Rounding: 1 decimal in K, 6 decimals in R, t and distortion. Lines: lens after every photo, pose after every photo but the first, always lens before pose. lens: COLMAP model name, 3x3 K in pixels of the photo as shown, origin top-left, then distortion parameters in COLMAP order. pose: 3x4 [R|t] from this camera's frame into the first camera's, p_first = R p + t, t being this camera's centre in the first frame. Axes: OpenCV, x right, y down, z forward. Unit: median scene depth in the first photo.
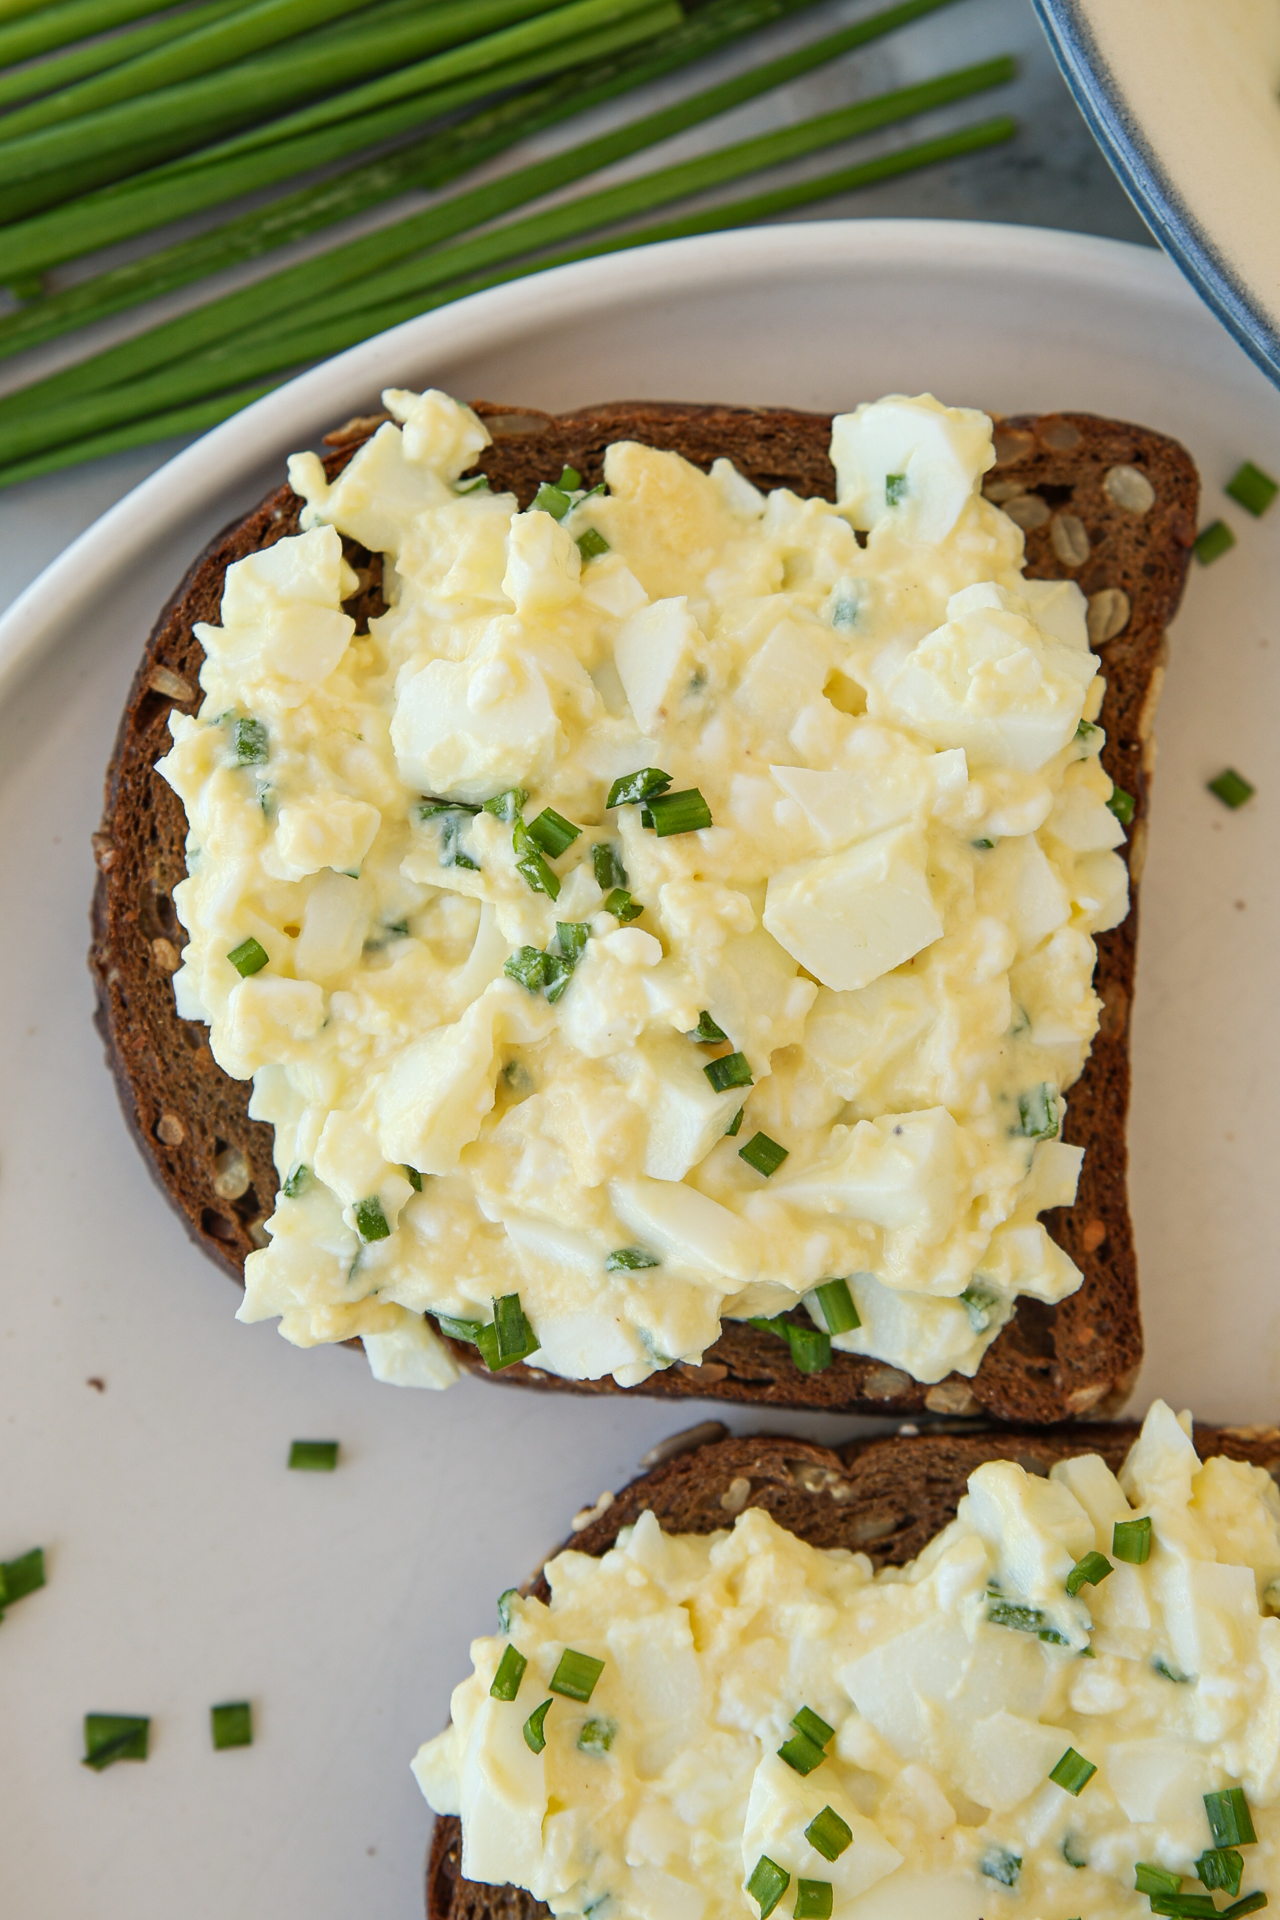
lens RADIAL K [[3238.2, 0, 645.8], [0, 3238.2, 957.1], [0, 0, 1]] dist [0.011024, 0.000000]
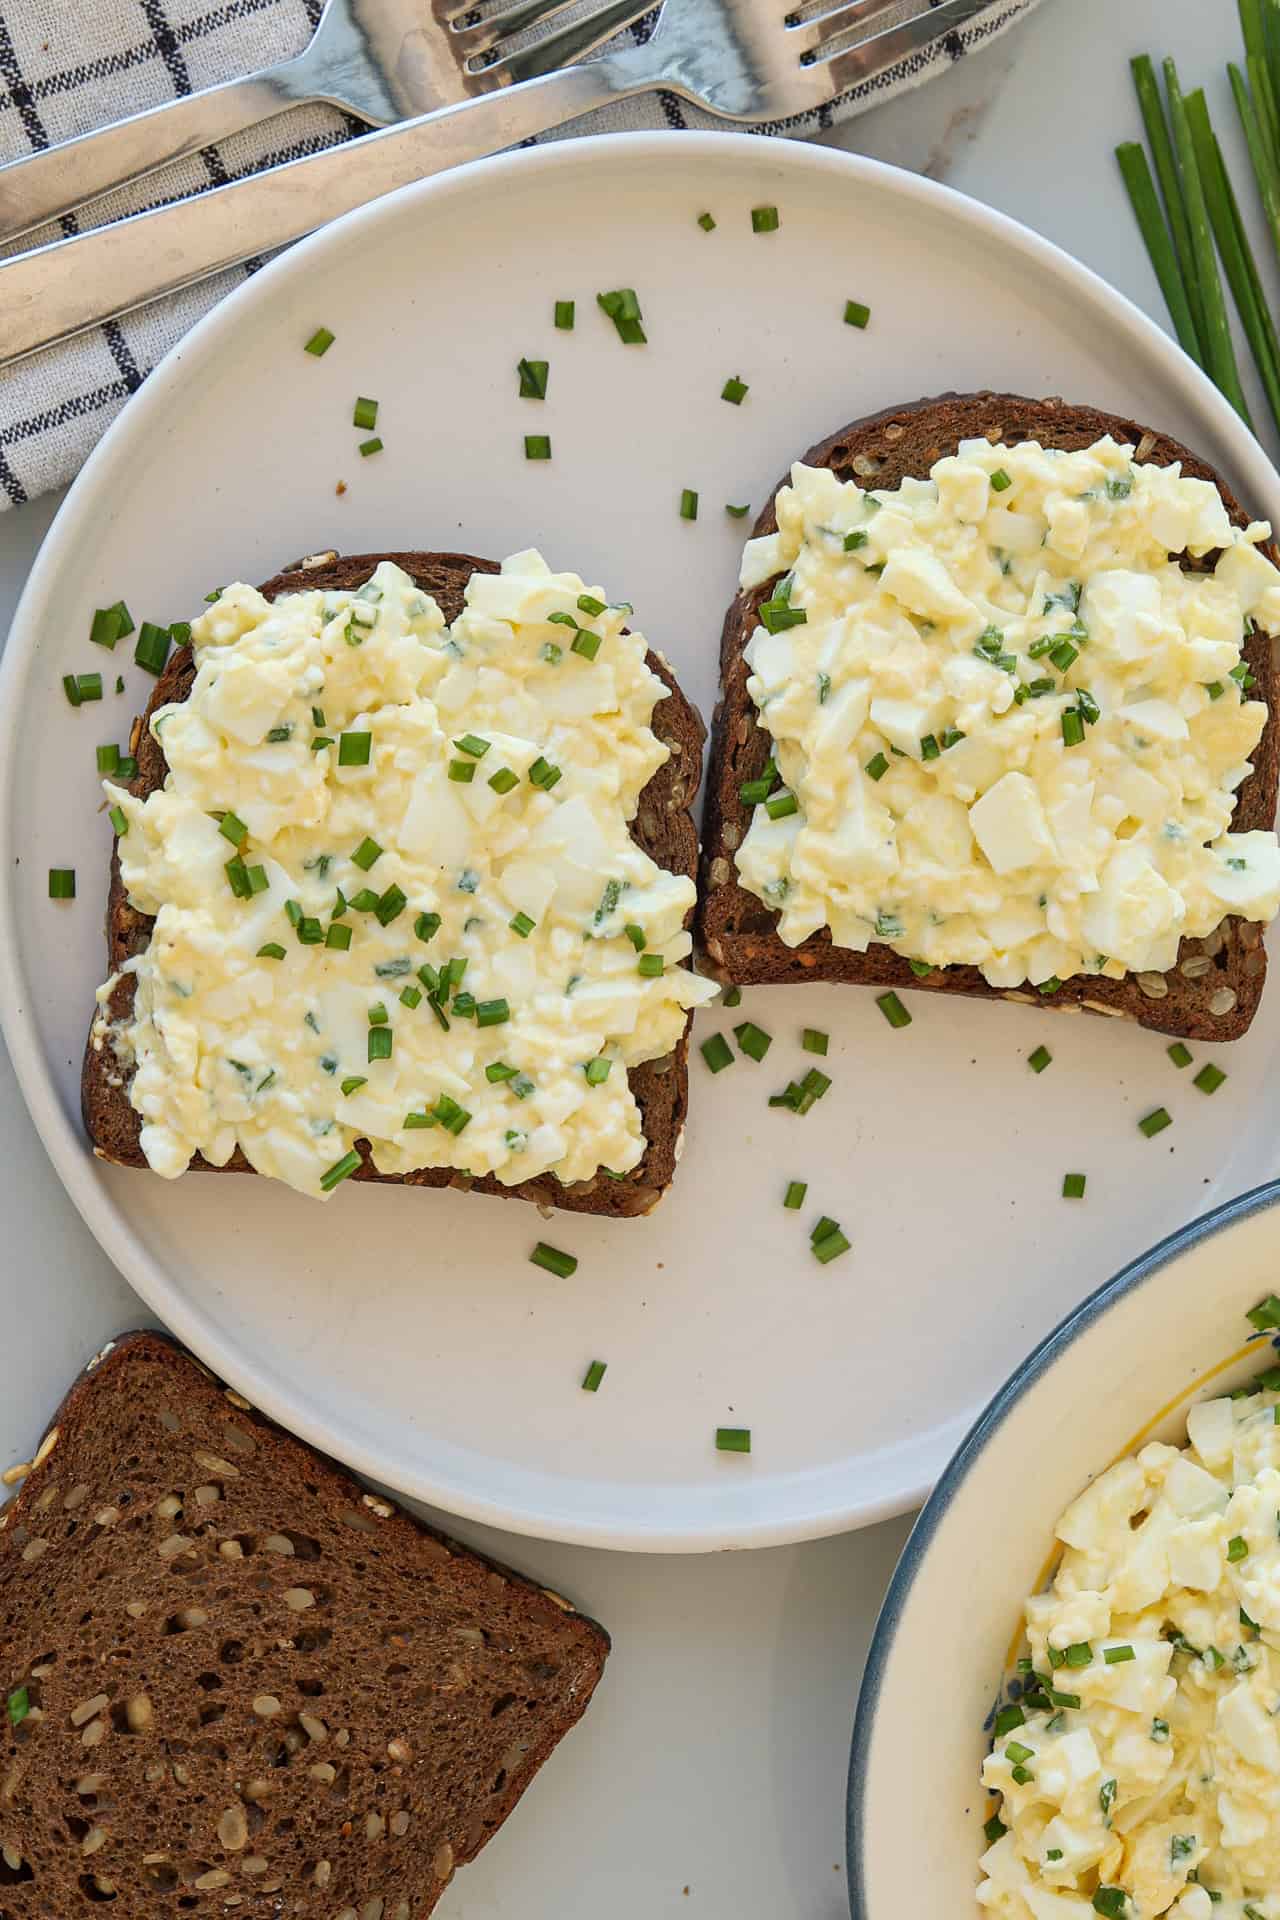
lens RADIAL K [[2772.0, 0, 637.7], [0, 2772.0, 953.5], [0, 0, 1]] dist [0.019496, 0.000000]
pose [[-0.046667, 0.998805, 0.014525, 0.120455], [-0.995704, -0.045348, -0.080731, 0.304086], [-0.079976, -0.018230, 0.996630, -0.488764]]
